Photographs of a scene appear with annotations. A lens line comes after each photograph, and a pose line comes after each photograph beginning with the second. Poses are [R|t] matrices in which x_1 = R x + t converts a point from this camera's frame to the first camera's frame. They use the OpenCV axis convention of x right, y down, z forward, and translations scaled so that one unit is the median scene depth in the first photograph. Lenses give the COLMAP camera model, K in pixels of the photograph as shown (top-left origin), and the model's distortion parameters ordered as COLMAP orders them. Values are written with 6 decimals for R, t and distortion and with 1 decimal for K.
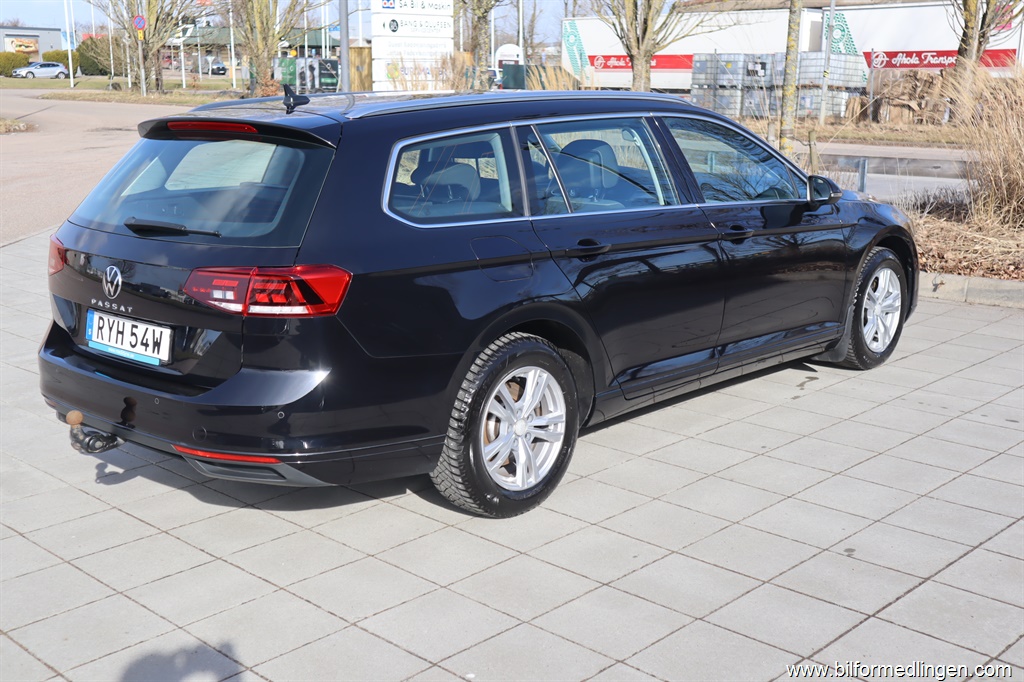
lens RADIAL K [[1172.5, 0, 512.0], [0, 1172.5, 341.0], [0, 0, 1]] dist [0.010600, 0.041464]
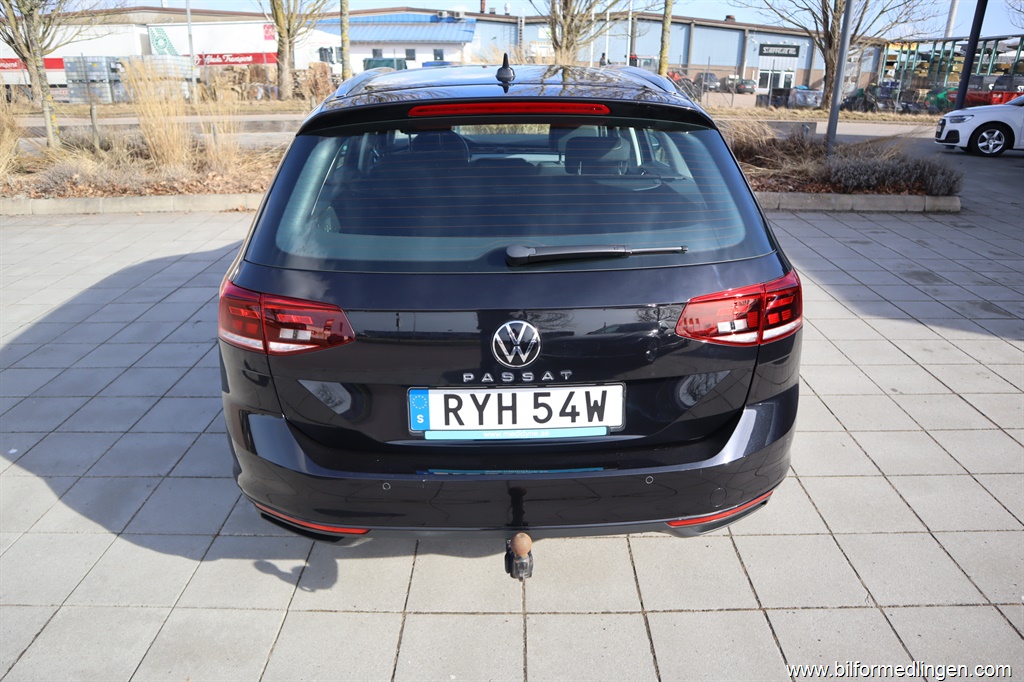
lens RADIAL K [[705.4, 0, 512.0], [0, 705.4, 341.0], [0, 0, 1]] dist [-0.125664, 0.080986]
pose [[0.727951, -0.256327, 0.635912, -0.076691], [0.154833, 0.964986, 0.211729, -0.017692], [-0.667918, -0.055668, 0.742150, 0.088309]]
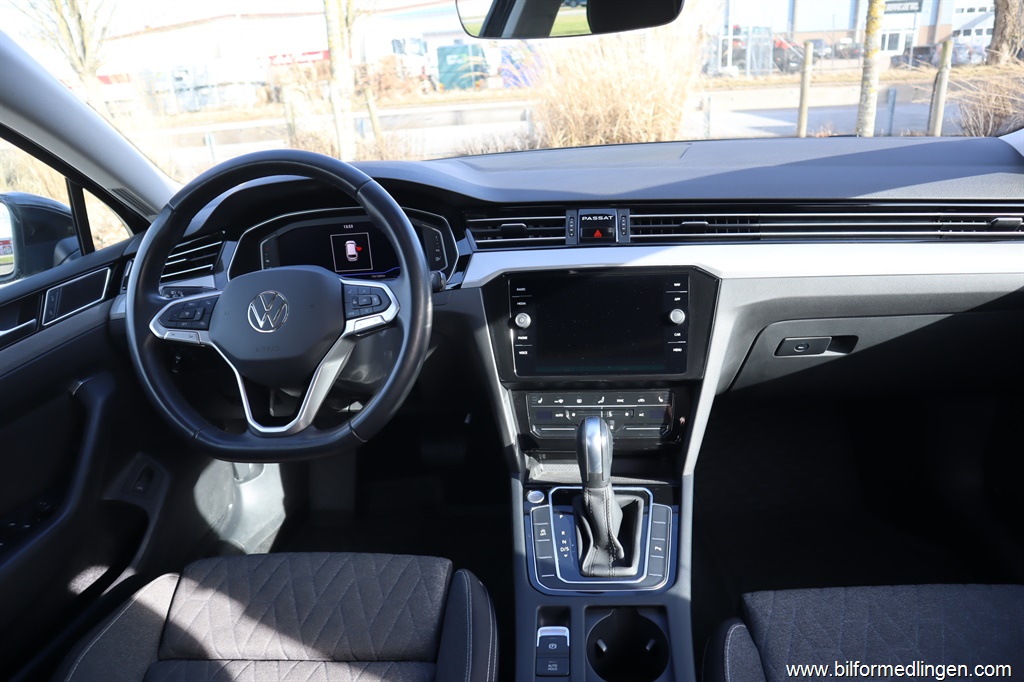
lens RADIAL K [[714.1, 0, 512.0], [0, 714.1, 341.0], [0, 0, 1]] dist [-0.124168, 0.081257]
pose [[0.799992, -0.284266, 0.528399, 0.009402], [0.208264, 0.957453, 0.199776, -0.028766], [-0.562706, -0.049772, 0.825157, 0.182938]]
